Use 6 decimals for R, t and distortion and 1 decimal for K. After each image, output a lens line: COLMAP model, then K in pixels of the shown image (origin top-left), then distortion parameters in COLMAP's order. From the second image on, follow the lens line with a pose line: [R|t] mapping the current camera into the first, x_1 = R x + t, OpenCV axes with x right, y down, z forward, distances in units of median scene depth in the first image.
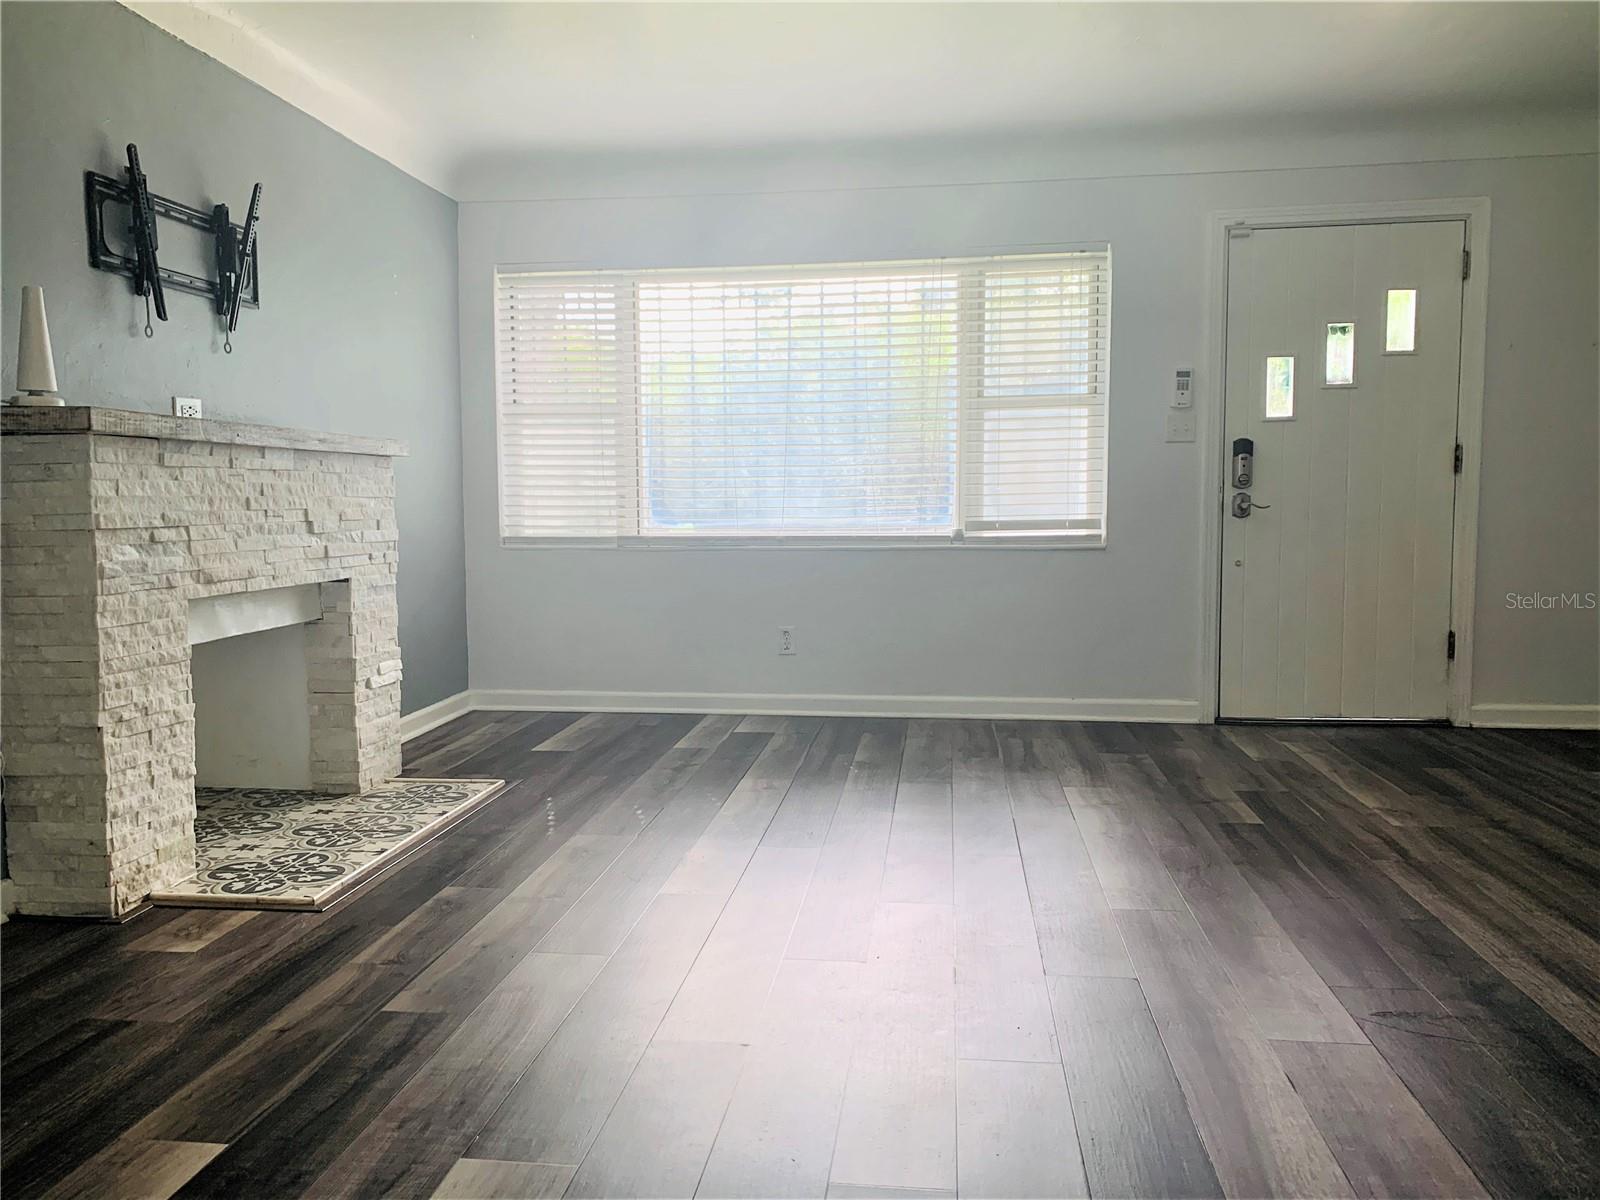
lens RADIAL K [[1231.4, 0, 797.6], [0, 1231.4, 593.5], [0, 0, 1]] dist [0.048967, -0.048317]
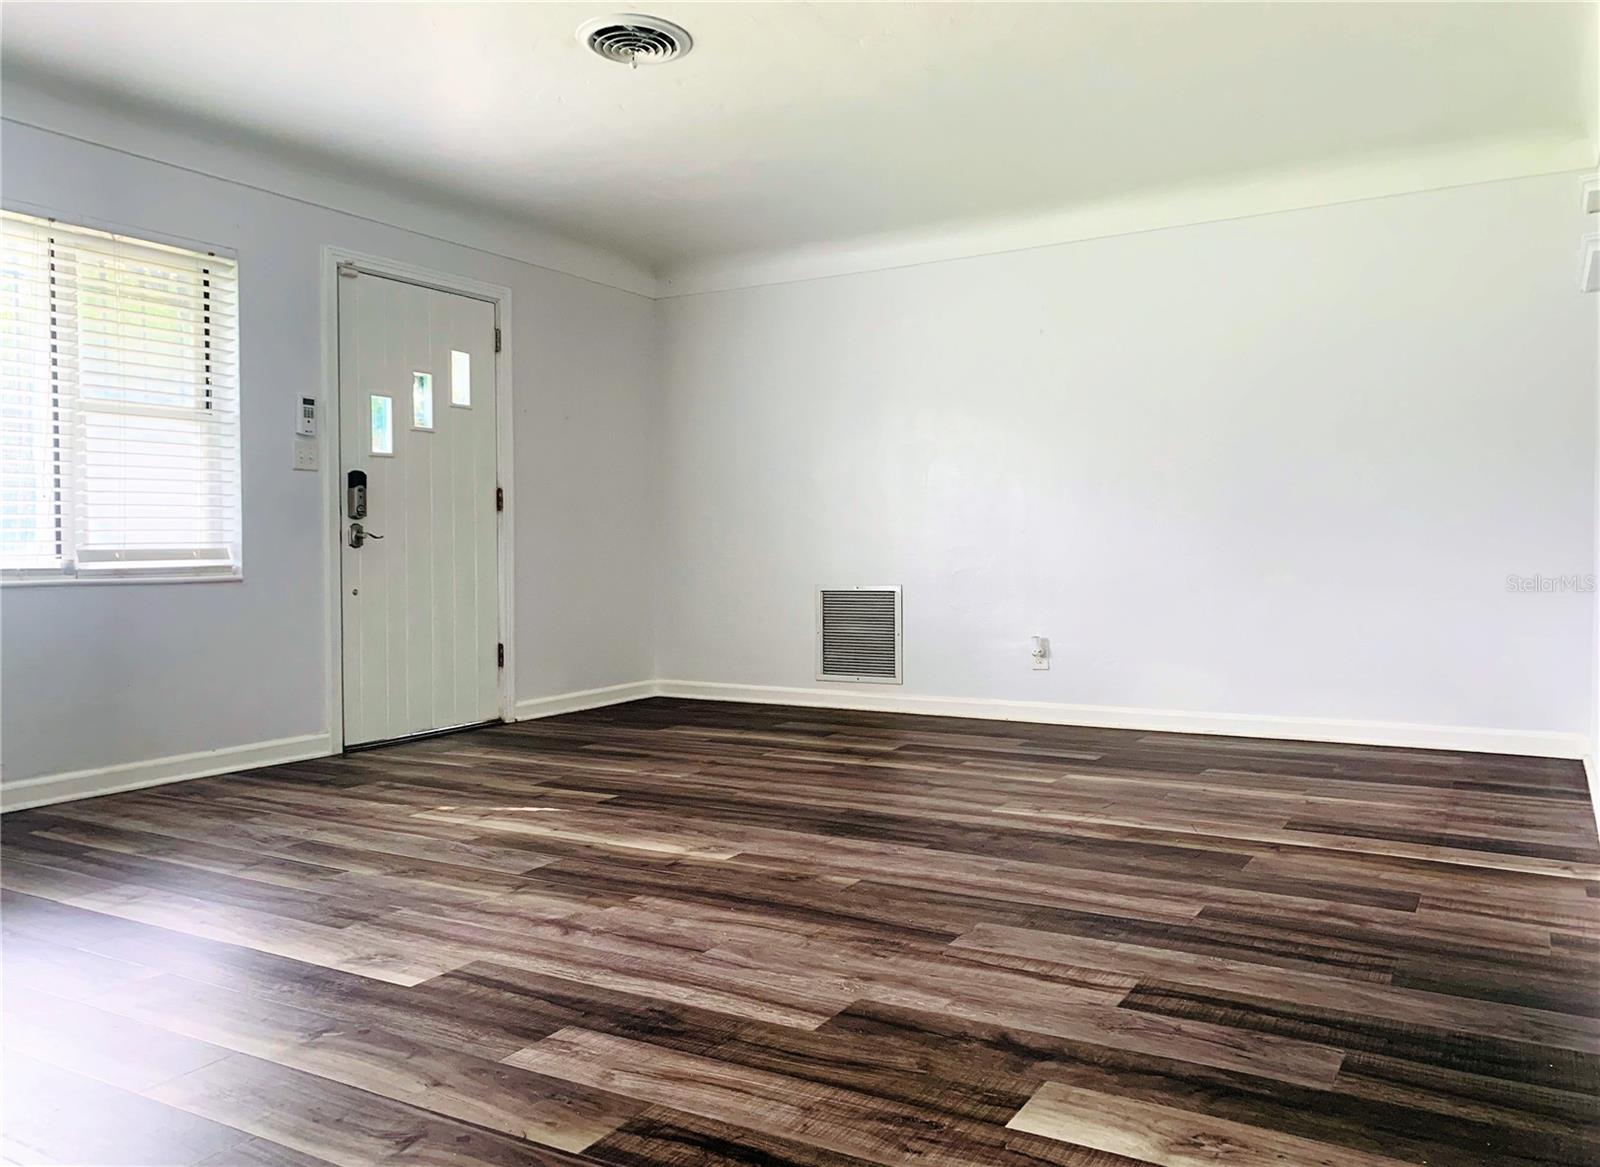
lens RADIAL K [[1226.4, 0, 807.0], [0, 1226.4, 579.3], [0, 0, 1]] dist [0.061677, 0.002043]
pose [[0.403381, -0.016966, 0.914875, -0.445712], [0.071949, 0.997321, -0.013228, 0.005846], [-0.912199, 0.071160, 0.403521, 0.255565]]
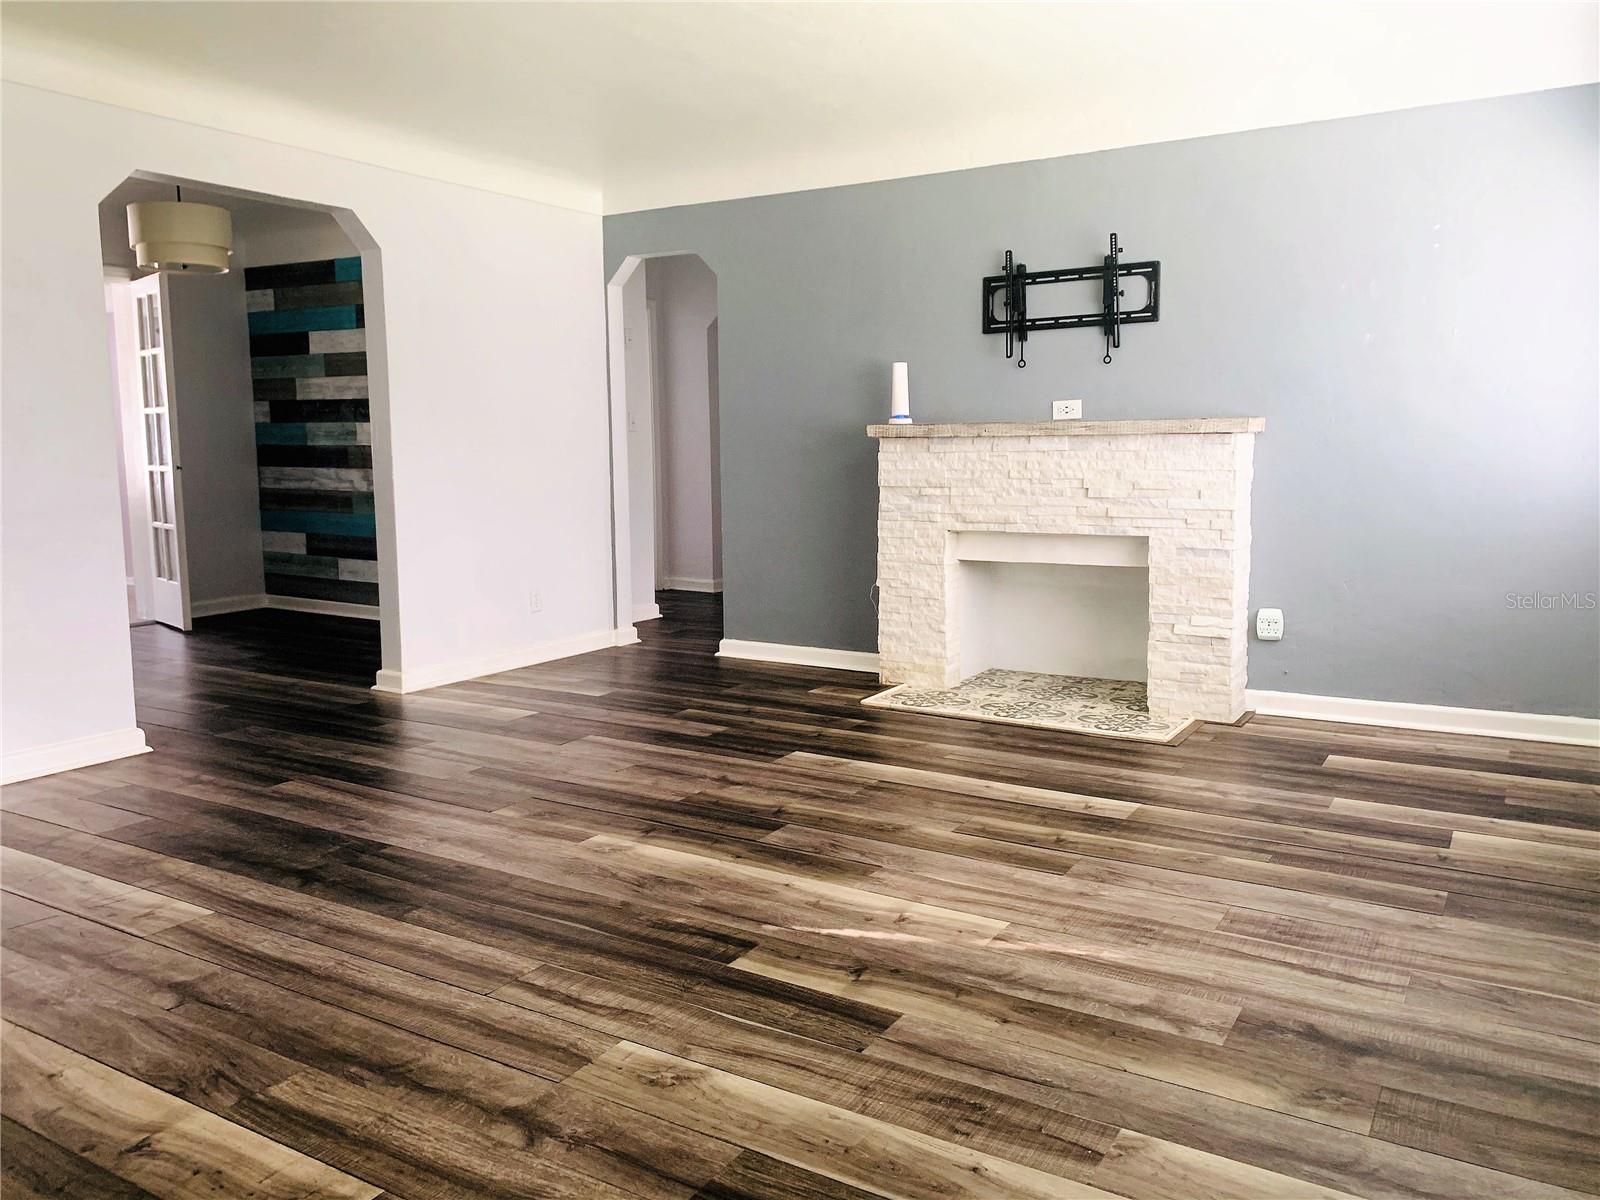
lens RADIAL K [[1231.4, 0, 798.0], [0, 1231.4, 606.2], [0, 0, 1]] dist [0.048967, -0.048317]
pose [[-0.411610, 0.132925, -0.901614, 0.714065], [-0.056557, 0.983674, 0.170842, -0.106960], [0.909603, 0.121313, -0.397373, 0.942443]]
